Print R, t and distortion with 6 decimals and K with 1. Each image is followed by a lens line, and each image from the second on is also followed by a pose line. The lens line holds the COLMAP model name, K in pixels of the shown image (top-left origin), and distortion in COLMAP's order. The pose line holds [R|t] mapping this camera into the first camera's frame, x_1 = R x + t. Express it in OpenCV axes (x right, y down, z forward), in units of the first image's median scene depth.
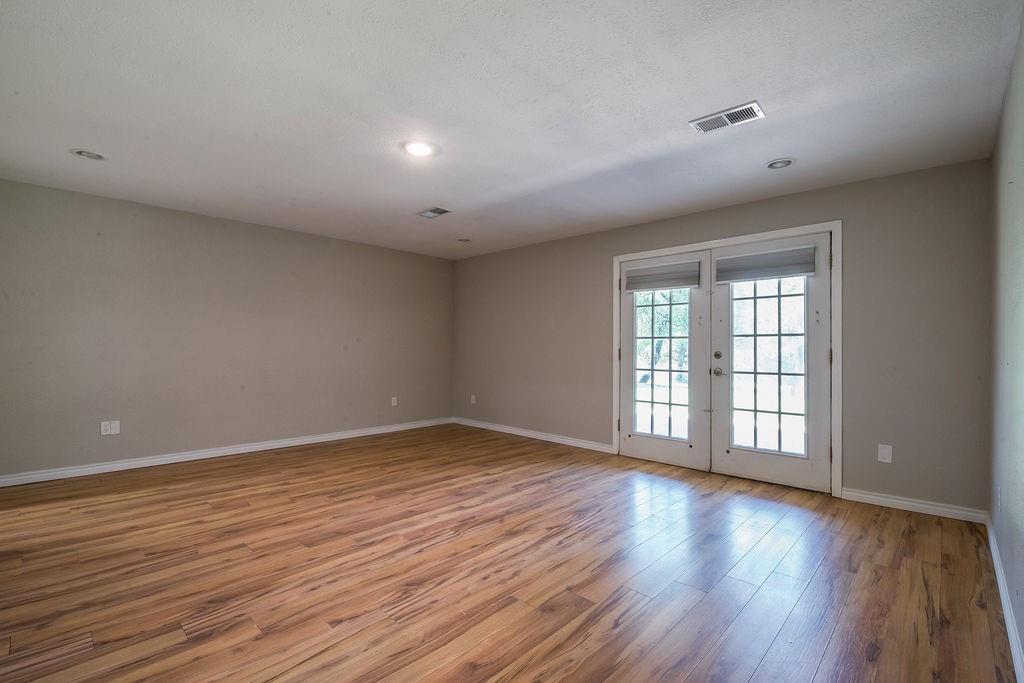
lens RADIAL K [[449.4, 0, 506.6], [0, 449.4, 341.3], [0, 0, 1]] dist [-0.001164, -0.009478]
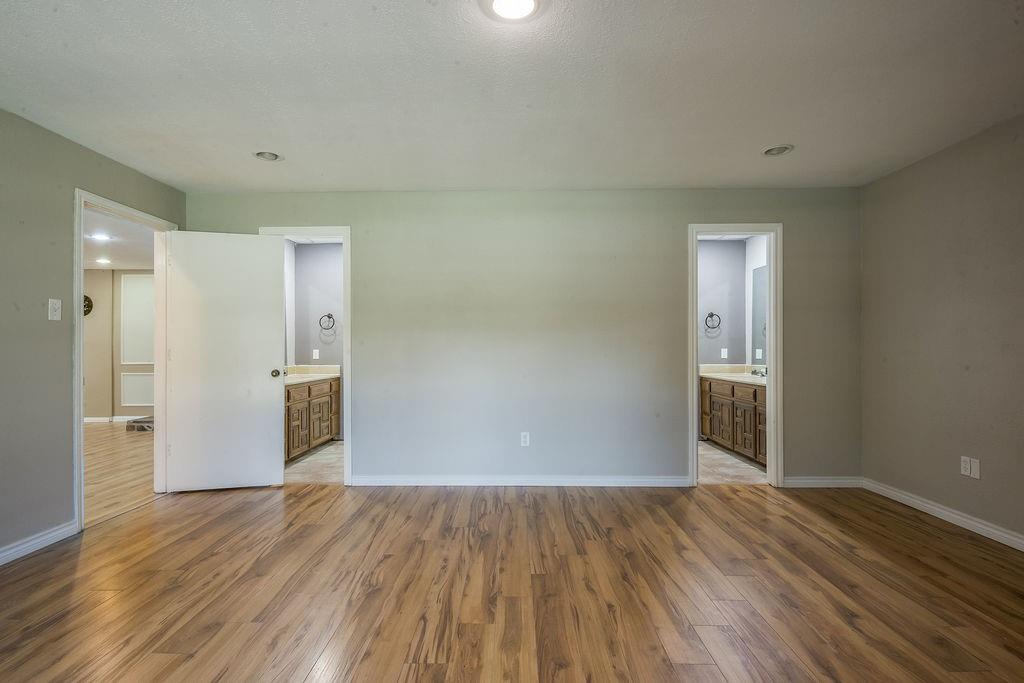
lens RADIAL K [[537.3, 0, 512.0], [0, 537.3, 341.5], [0, 0, 1]] dist [0.020439, -0.014719]
pose [[-0.733062, -0.010919, -0.680074, 0.320182], [0.005965, 0.999729, -0.022481, 0.023270], [0.680136, -0.020536, -0.732799, 1.772640]]
